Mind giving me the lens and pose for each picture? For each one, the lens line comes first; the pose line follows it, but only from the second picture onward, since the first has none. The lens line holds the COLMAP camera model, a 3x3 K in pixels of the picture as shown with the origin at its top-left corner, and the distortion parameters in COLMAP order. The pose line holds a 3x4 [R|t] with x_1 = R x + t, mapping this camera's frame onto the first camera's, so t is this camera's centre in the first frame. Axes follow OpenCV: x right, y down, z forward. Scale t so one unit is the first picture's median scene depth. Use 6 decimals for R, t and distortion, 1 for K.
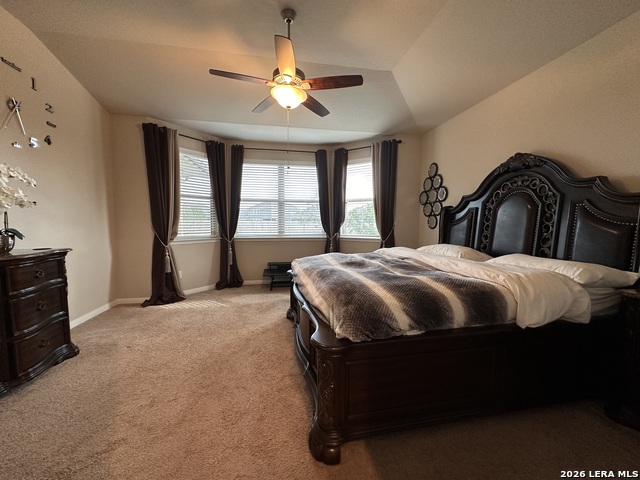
lens RADIAL K [[254.2, 0, 318.6], [0, 254.2, 240.4], [0, 0, 1]] dist [-0.002096, -0.000085]
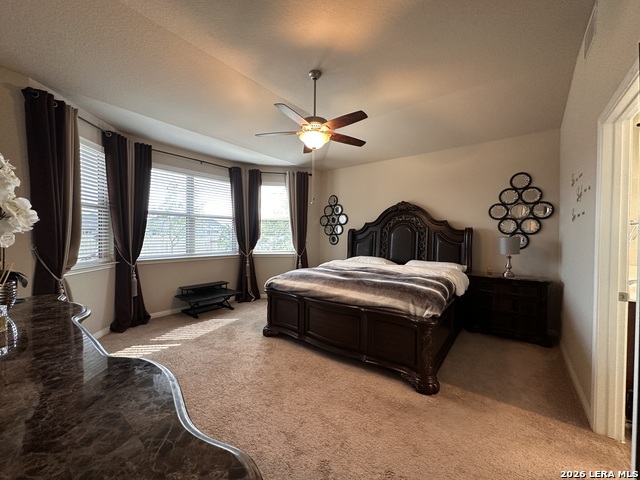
lens RADIAL K [[254.2, 0, 318.6], [0, 254.2, 240.4], [0, 0, 1]] dist [-0.002096, -0.000085]
pose [[0.754919, -0.008017, 0.655769, -0.453155], [0.038585, 0.998736, -0.032209, -0.027371], [-0.654682, 0.049618, 0.754274, 0.055954]]
